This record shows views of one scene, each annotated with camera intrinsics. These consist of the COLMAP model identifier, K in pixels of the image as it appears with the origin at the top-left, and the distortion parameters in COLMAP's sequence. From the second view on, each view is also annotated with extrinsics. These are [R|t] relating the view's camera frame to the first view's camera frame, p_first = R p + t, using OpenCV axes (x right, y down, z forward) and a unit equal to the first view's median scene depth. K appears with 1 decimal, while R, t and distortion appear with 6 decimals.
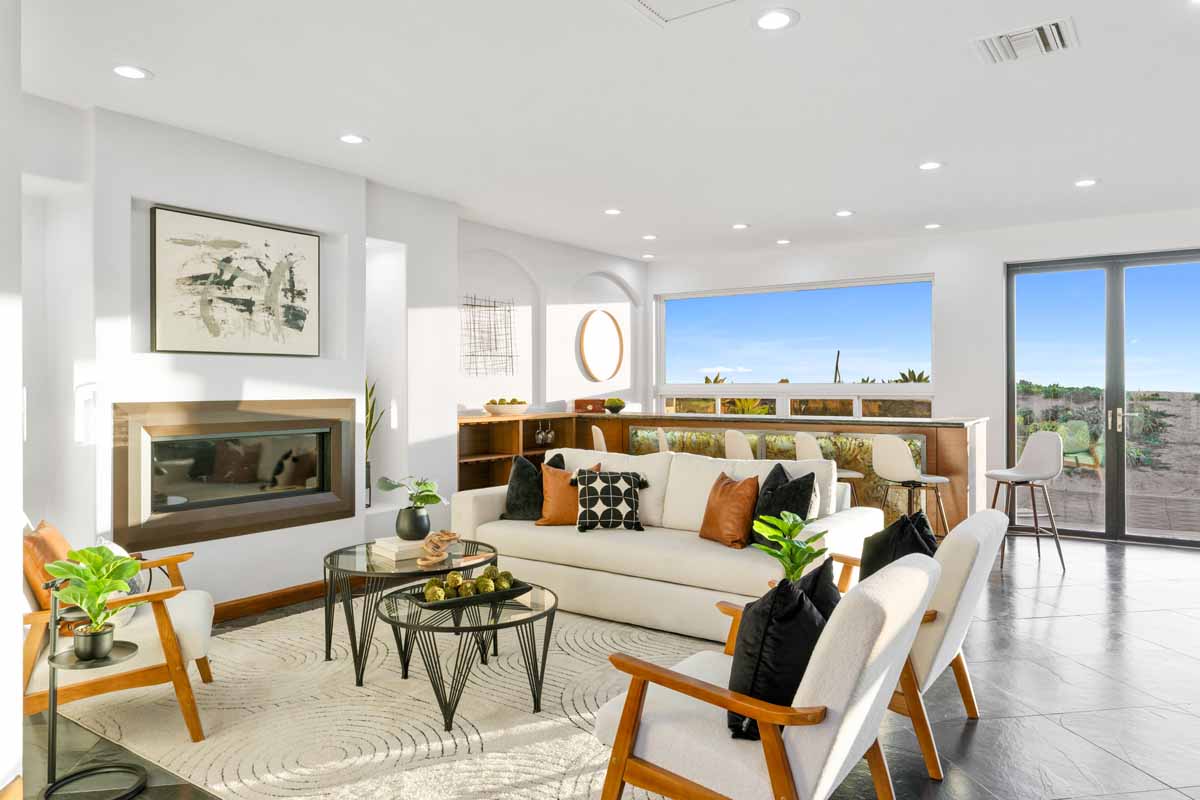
lens RADIAL K [[787.7, 0, 594.9], [0, 787.7, 395.4], [0, 0, 1]] dist [0.008930, 0.003020]
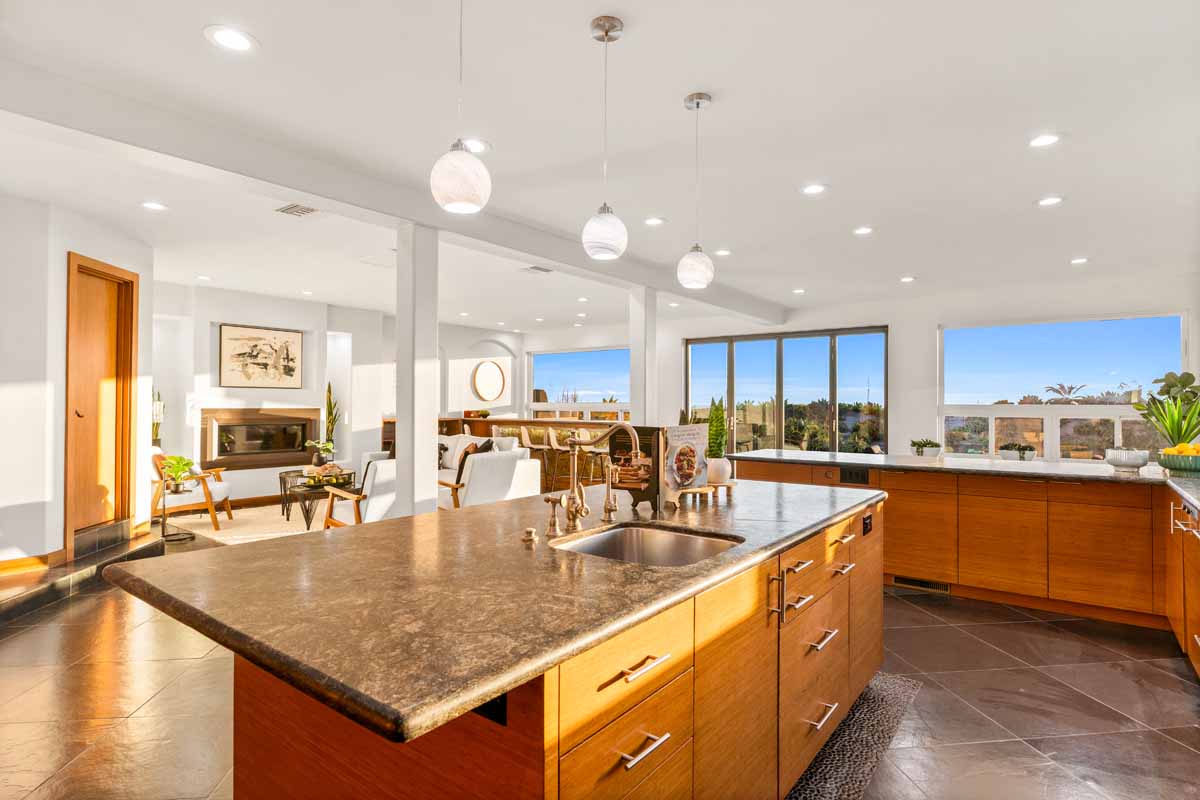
lens RADIAL K [[615.4, 0, 604.9], [0, 615.4, 401.8], [0, 0, 1]] dist [-0.000321, -0.000196]
pose [[0.998373, 0.004999, -0.056809, 0.585280], [-0.005974, 0.999838, -0.017005, 0.010867], [0.056715, 0.017317, 0.998240, -0.642510]]
